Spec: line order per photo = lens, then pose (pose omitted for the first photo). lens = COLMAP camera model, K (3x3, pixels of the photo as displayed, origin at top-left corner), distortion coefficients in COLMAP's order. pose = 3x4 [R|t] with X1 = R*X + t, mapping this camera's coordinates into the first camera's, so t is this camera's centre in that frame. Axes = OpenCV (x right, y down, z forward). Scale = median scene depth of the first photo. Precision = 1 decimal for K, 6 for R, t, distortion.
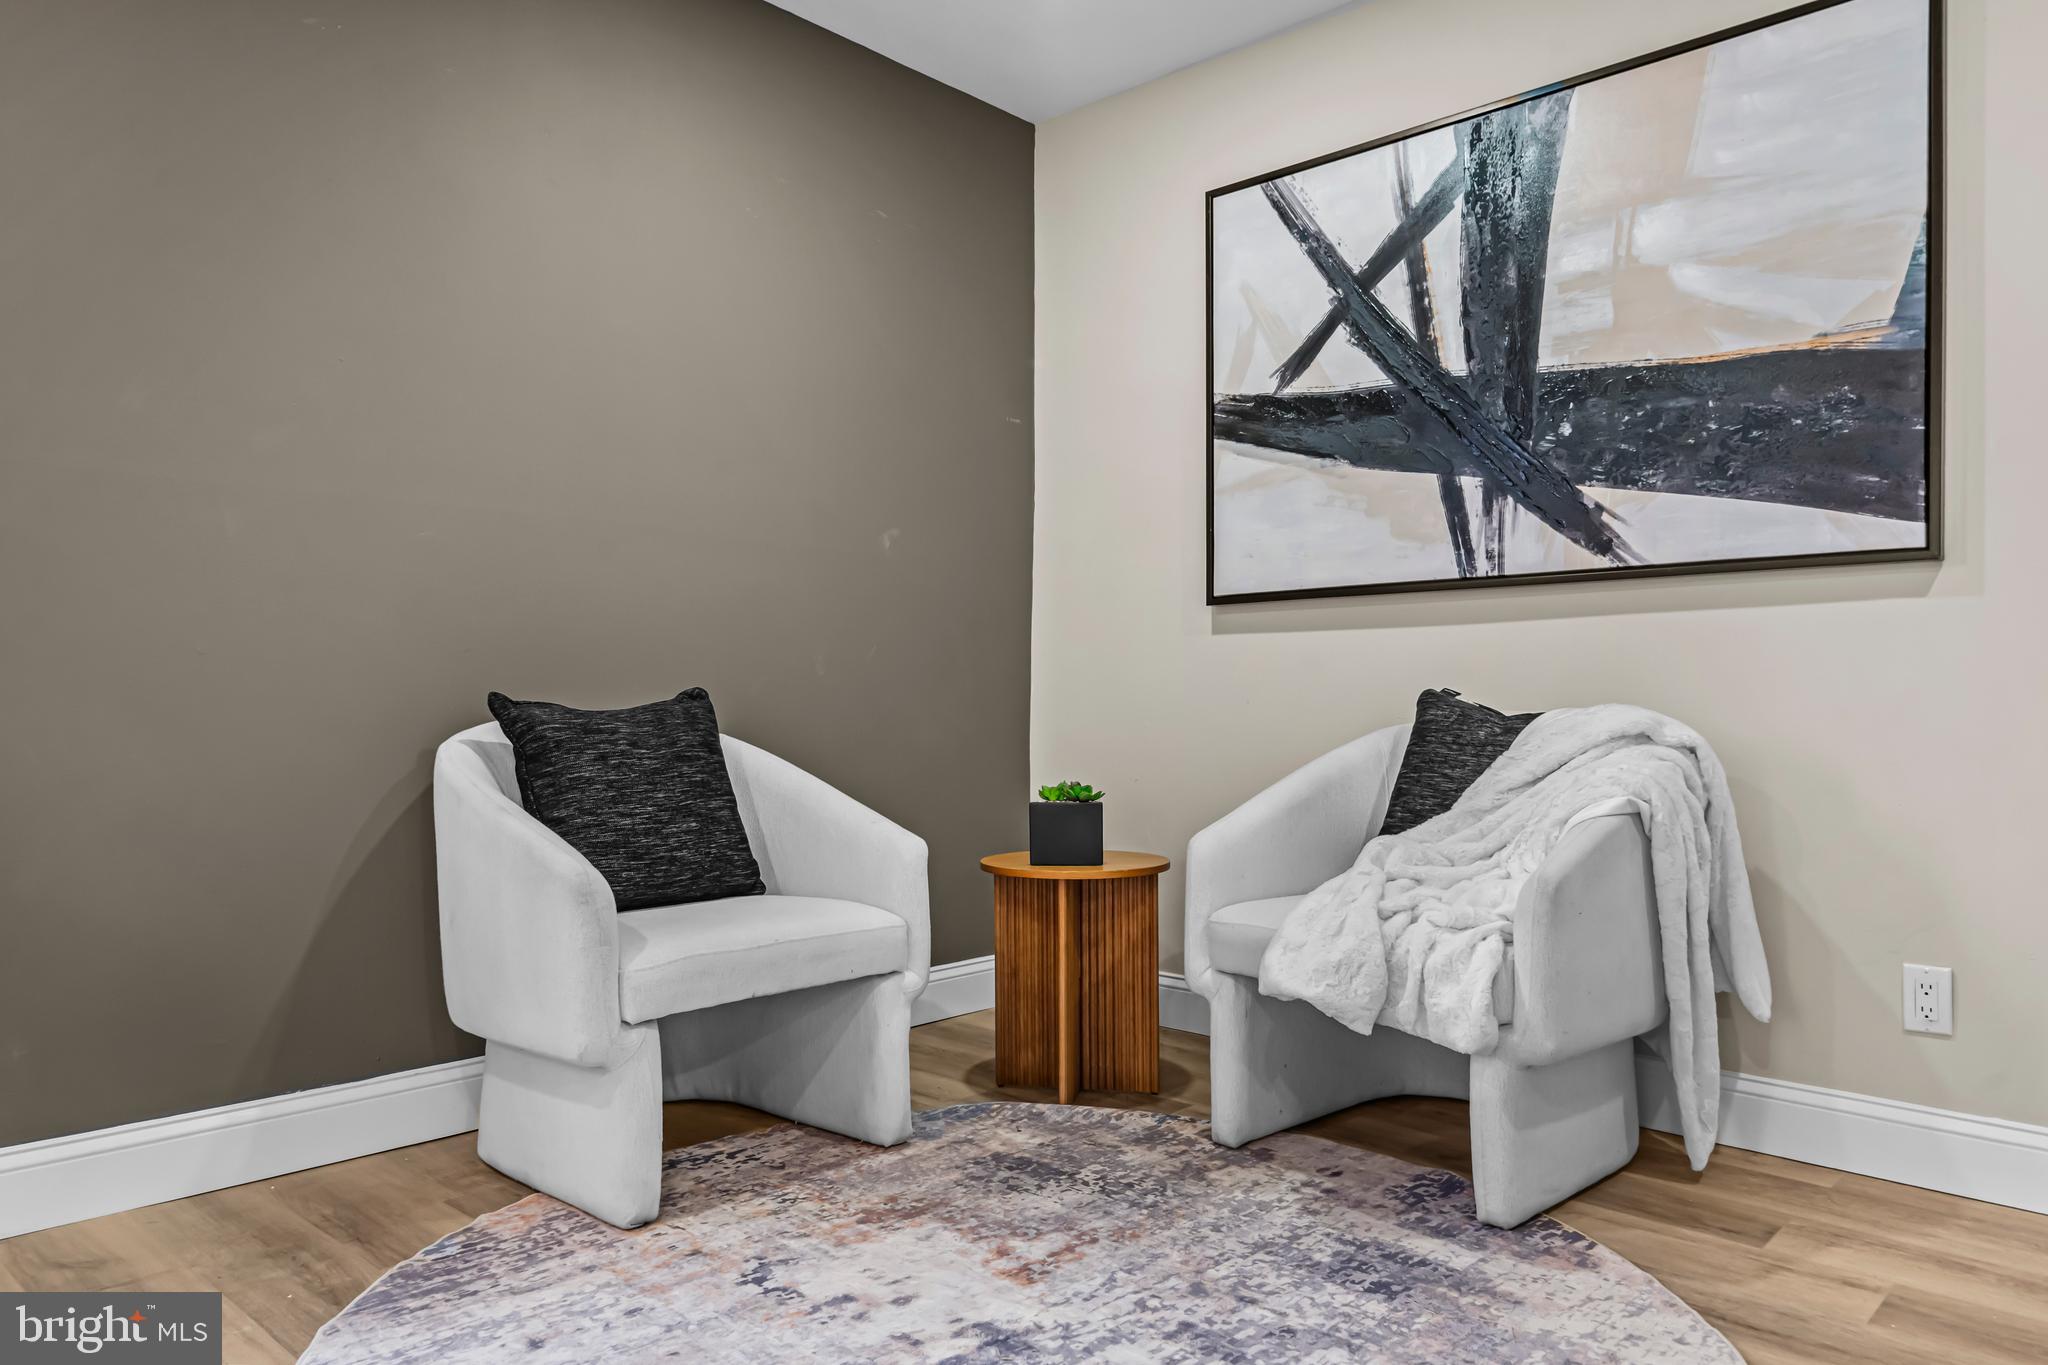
lens RADIAL K [[1382.7, 0, 1030.2], [0, 1382.7, 727.5], [0, 0, 1]] dist [0.005585, 0.001906]
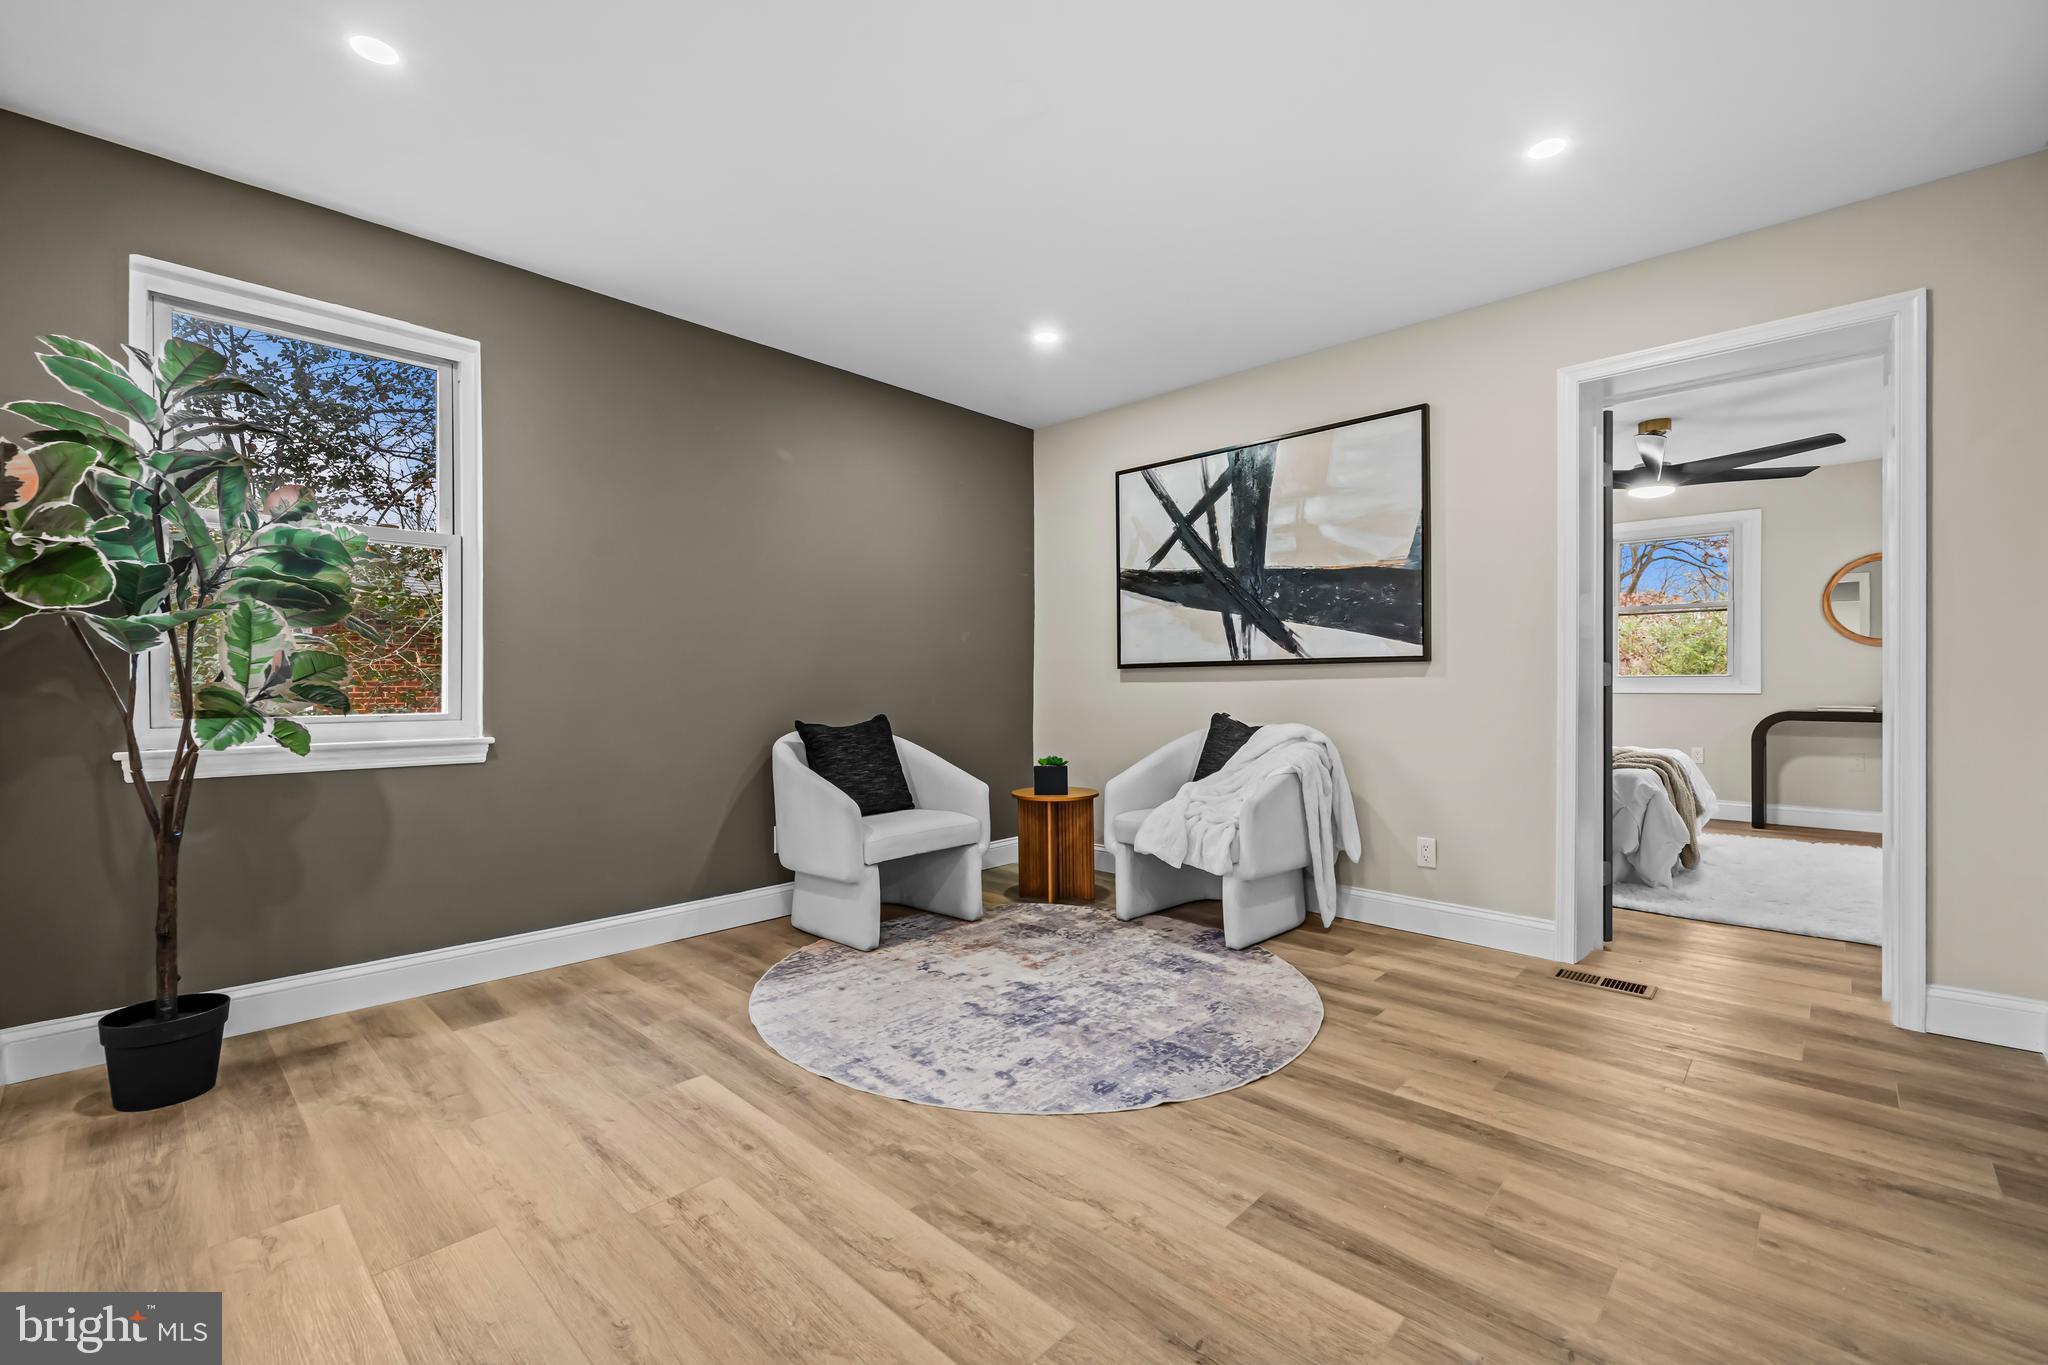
lens RADIAL K [[863.8, 0, 1022.8], [0, 863.8, 692.1], [0, 0, 1]] dist [0.000171, 0.000042]
pose [[0.999943, -0.006480, -0.008502, -0.006825], [0.006428, 0.999961, -0.006093, -0.064008], [0.008541, 0.006038, 0.999945, -0.430500]]
